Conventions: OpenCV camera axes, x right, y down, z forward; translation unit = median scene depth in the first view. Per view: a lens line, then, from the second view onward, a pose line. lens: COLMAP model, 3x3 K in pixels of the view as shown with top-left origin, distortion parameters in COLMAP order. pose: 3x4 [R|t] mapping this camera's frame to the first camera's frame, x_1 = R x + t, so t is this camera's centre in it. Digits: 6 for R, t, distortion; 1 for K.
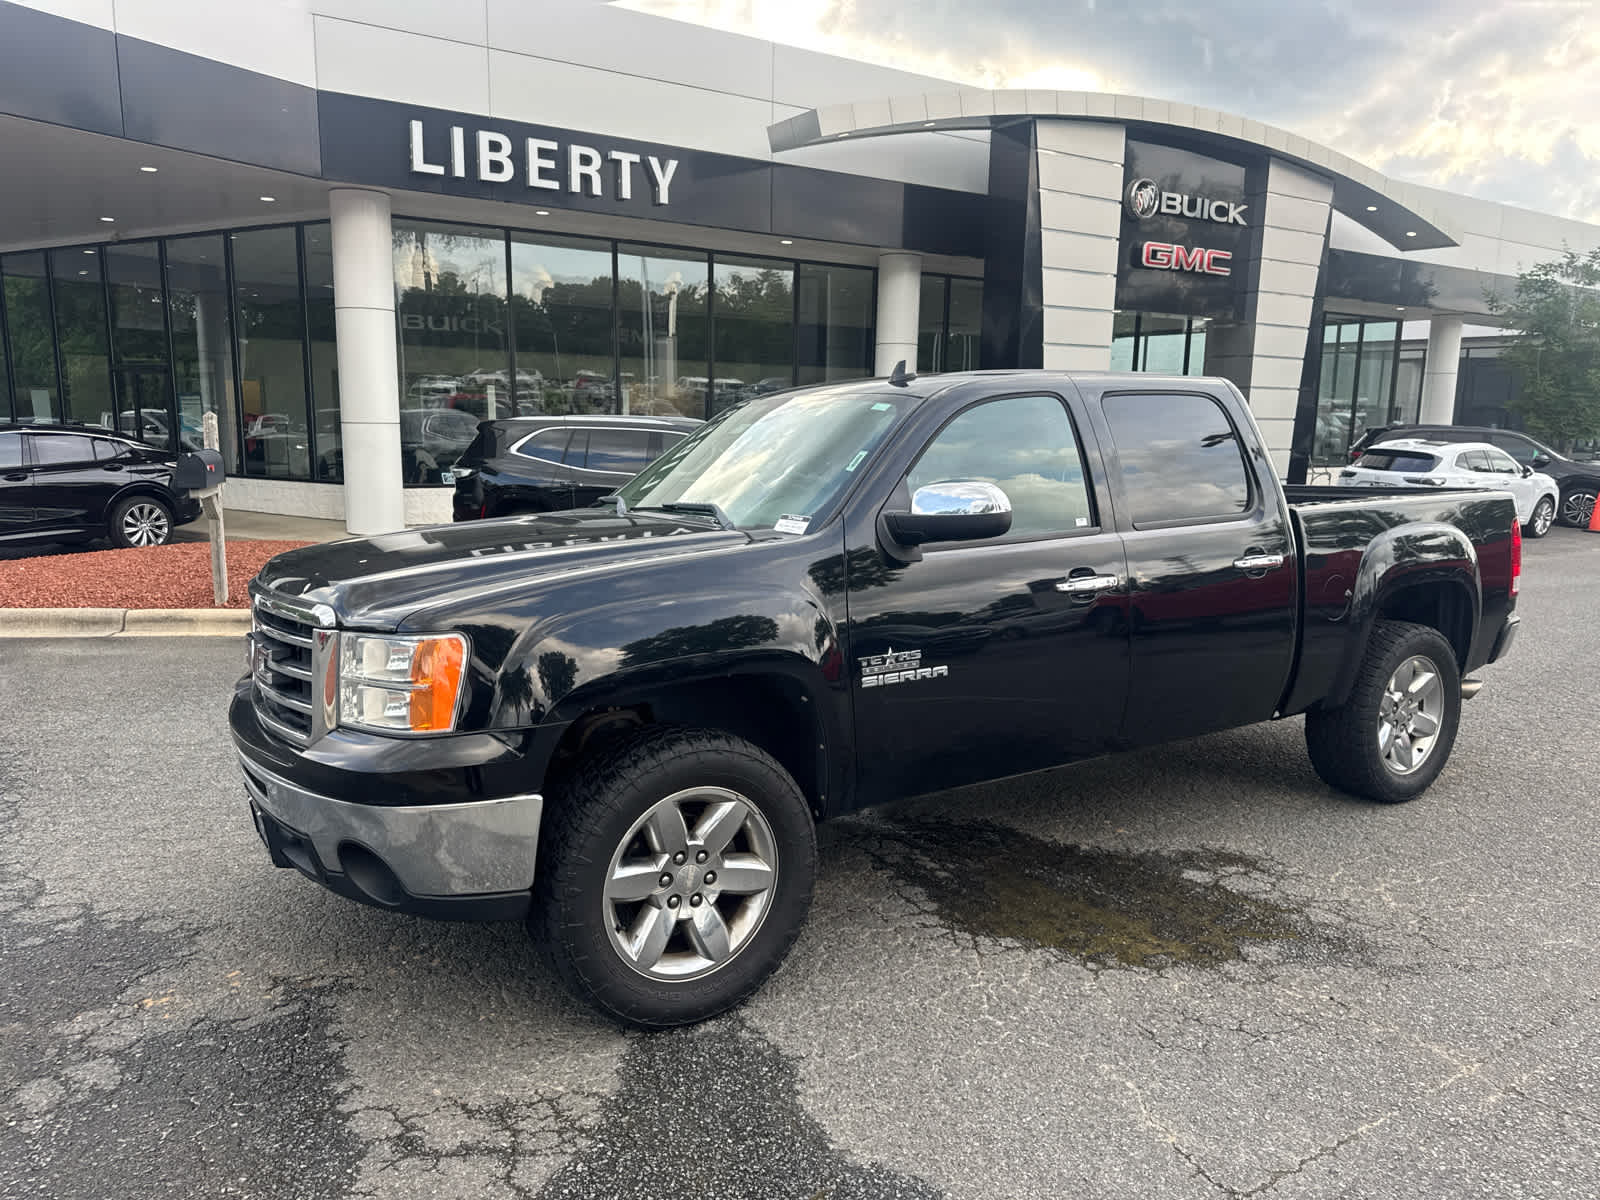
lens RADIAL K [[1127.5, 0, 804.0], [0, 1127.5, 603.5], [0, 0, 1]] dist [0.056547, -0.086226]
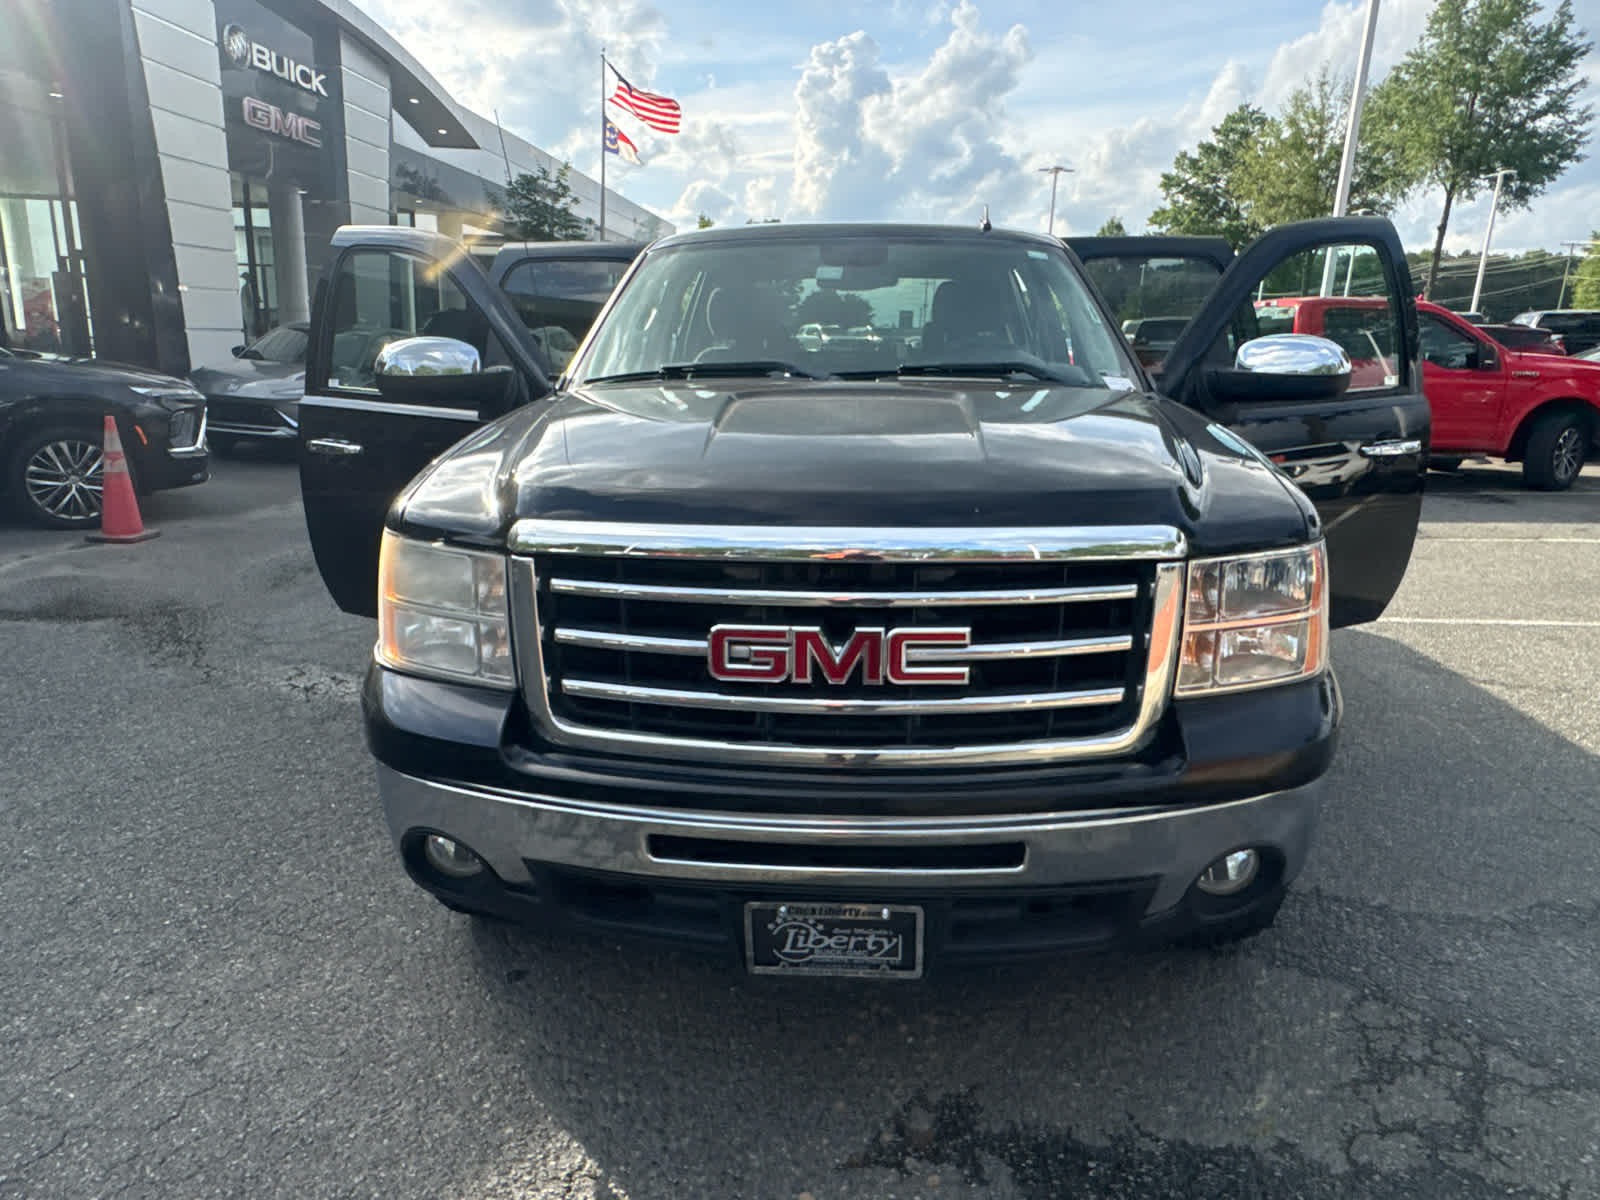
lens RADIAL K [[1035.6, 0, 793.2], [0, 1035.6, 608.3], [0, 0, 1]] dist [-0.007508, 0.007278]
pose [[0.604682, -0.199770, 0.771007, -0.171747], [0.103280, 0.979527, 0.172799, -0.012680], [-0.789743, -0.024859, 0.612934, 0.138993]]
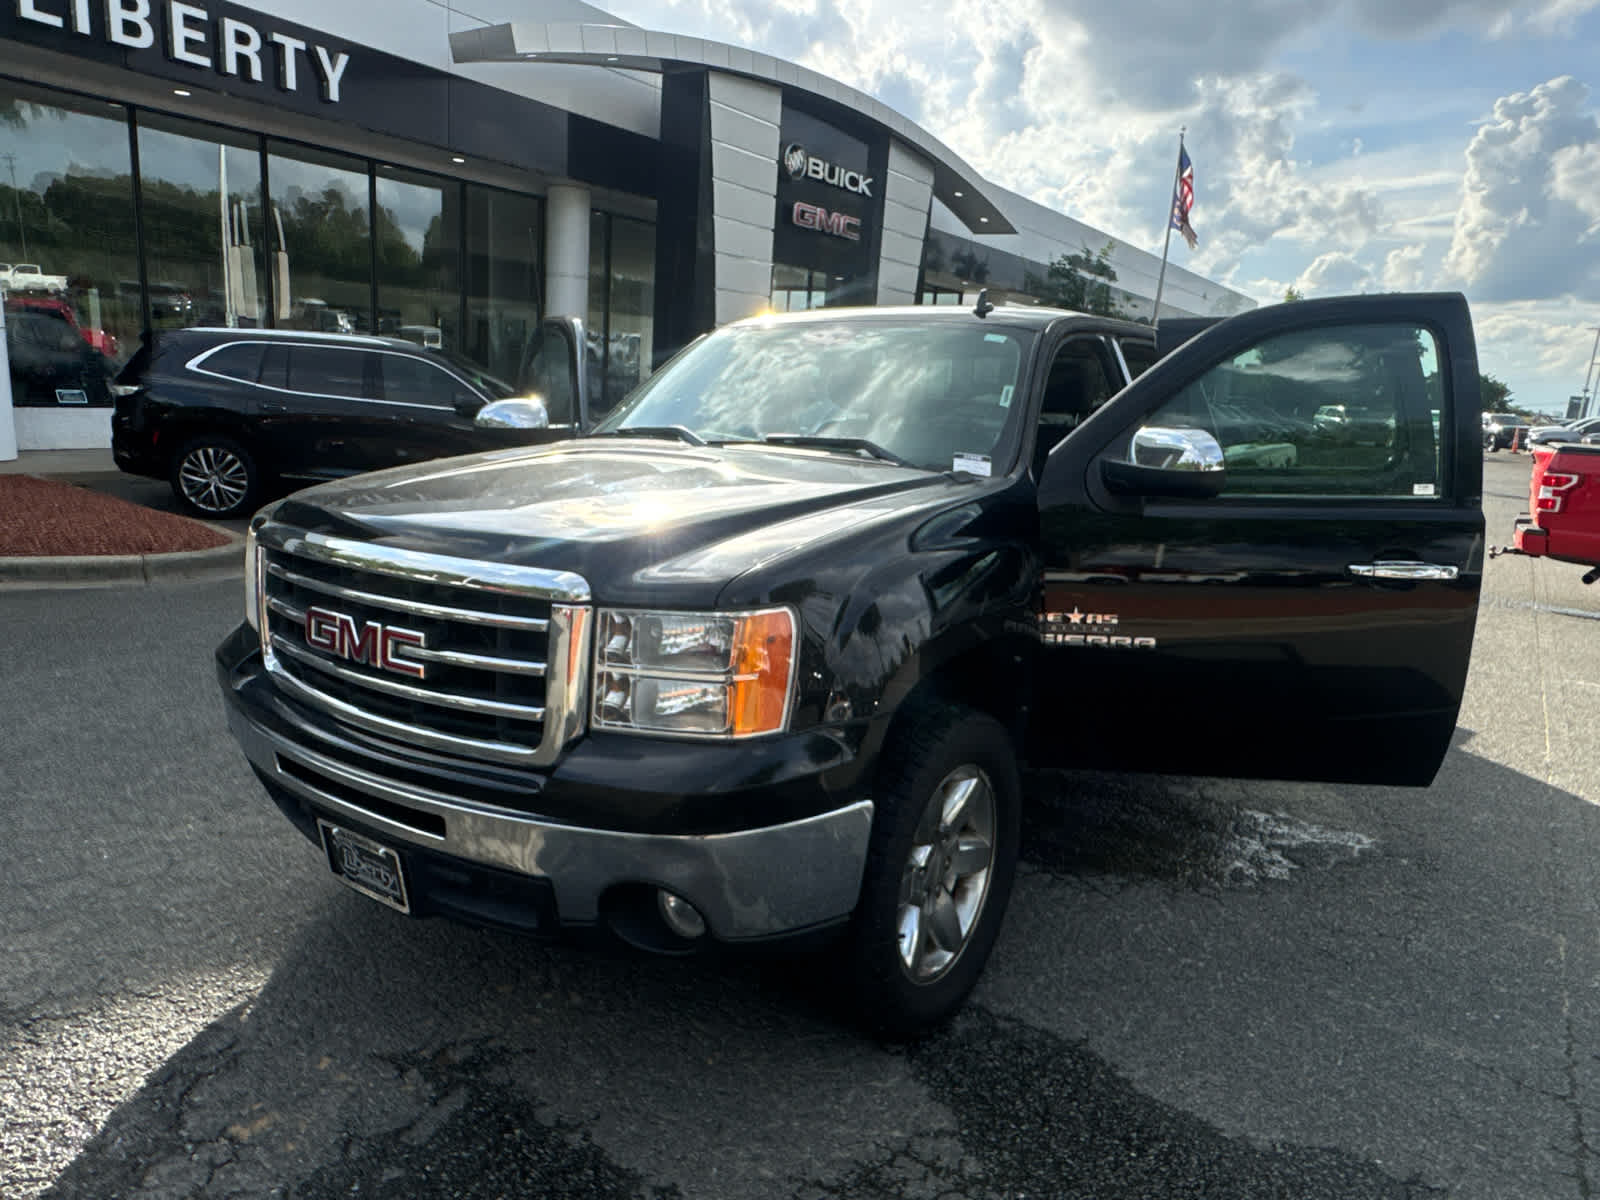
lens RADIAL K [[1040.3, 0, 800.0], [0, 1040.3, 600.0], [0, 0, 1]] dist [-0.007087, 0.005502]
pose [[0.926302, -0.034866, 0.375166, -0.092147], [0.009871, 0.997613, 0.068340, -0.004406], [-0.376654, -0.059600, 0.924435, 0.054428]]
